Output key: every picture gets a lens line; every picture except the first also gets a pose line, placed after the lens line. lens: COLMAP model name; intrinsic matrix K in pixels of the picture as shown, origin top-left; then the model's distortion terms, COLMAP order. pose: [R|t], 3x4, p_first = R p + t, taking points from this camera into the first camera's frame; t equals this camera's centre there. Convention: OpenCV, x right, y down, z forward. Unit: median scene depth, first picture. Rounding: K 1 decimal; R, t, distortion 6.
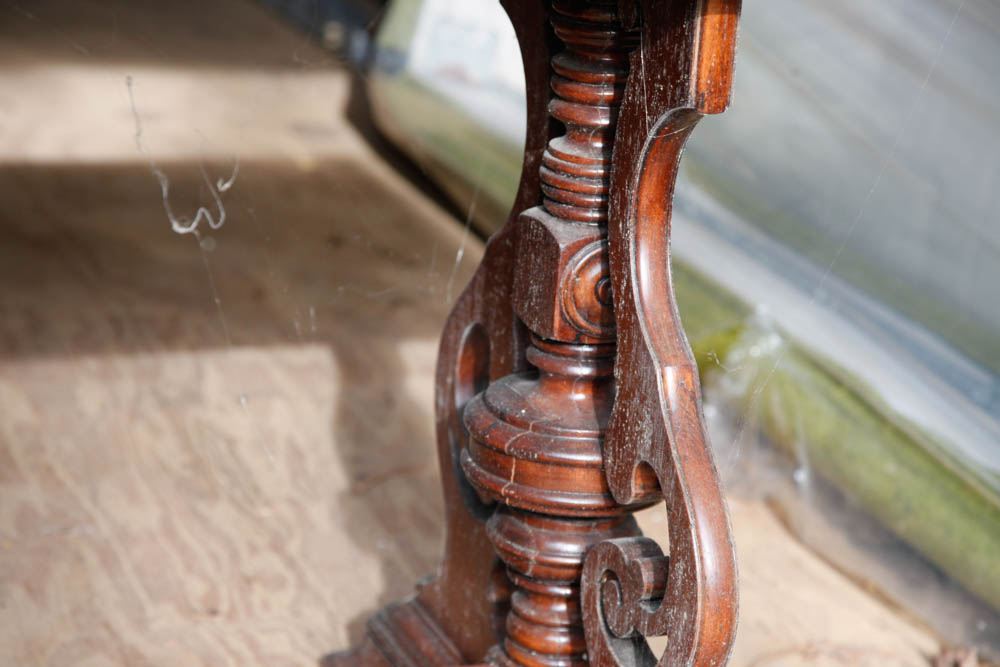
lens RADIAL K [[2615.7, 0, 502.4], [0, 2615.7, 349.5], [0, 0, 1]] dist [0.547152, -1.018214]
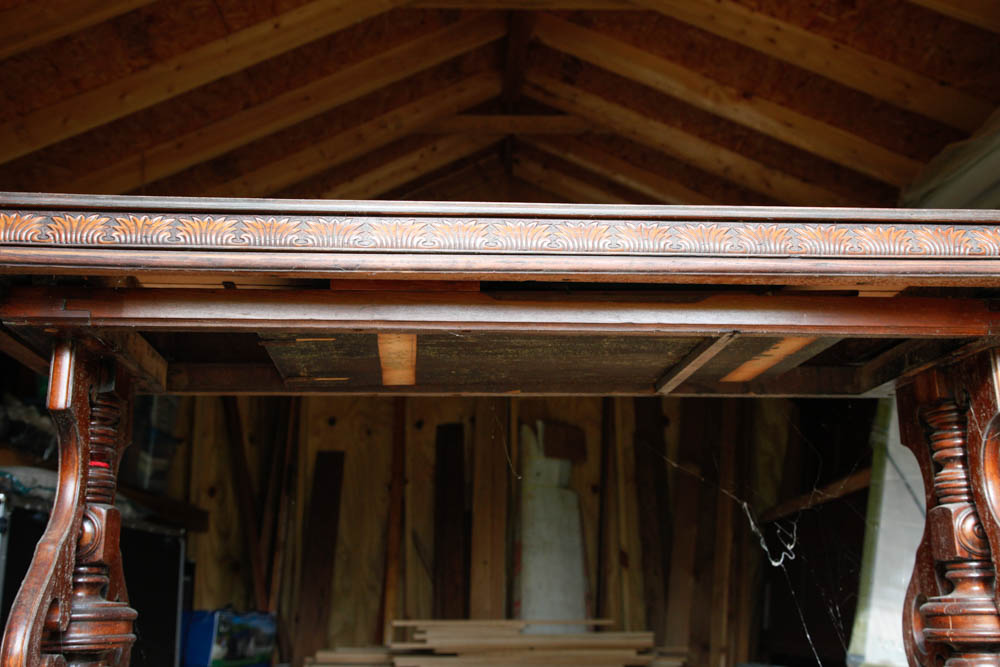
lens RADIAL K [[1073.6, 0, 499.2], [0, 1073.6, 344.6], [0, 0, 1]] dist [0.017118, 0.058589]
pose [[0.946482, -0.158973, -0.280890, -0.058955], [-0.018854, 0.841568, -0.539823, 0.331444], [0.322205, 0.516228, 0.793532, 0.085031]]
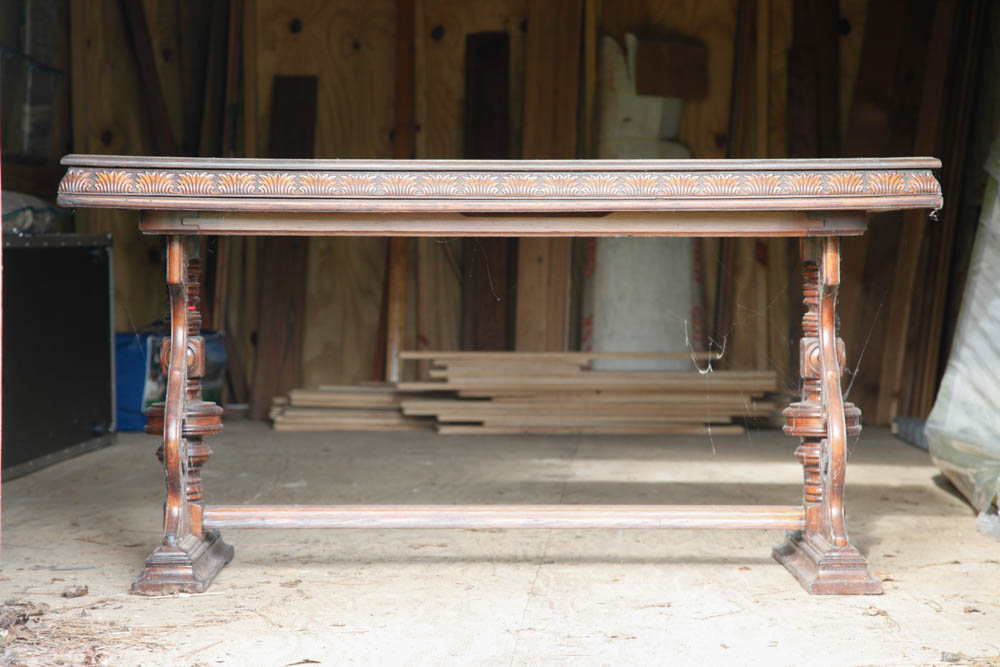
lens RADIAL K [[2615.7, 0, 502.4], [0, 2615.7, 349.5], [0, 0, 1]] dist [0.547152, -1.018214]
pose [[0.928305, -0.062851, -0.366469, 0.788961], [-0.046839, 0.957991, -0.282948, 0.819319], [0.368857, 0.279827, 0.886364, -1.766172]]
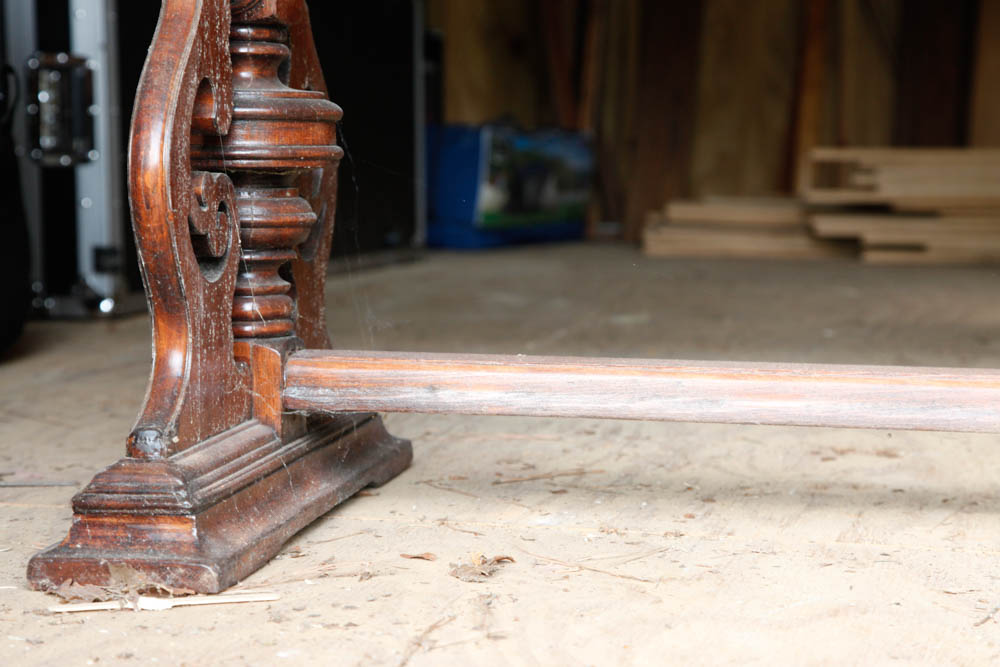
lens RADIAL K [[2115.1, 0, 500.0], [0, 2115.1, 333.5], [0, 0, 1]] dist [0.301570, -0.088367]
pose [[0.844436, -0.022350, -0.535190, -0.031189], [-0.112324, 0.969527, -0.217715, 0.353904], [0.523747, 0.243961, 0.816194, 0.057408]]
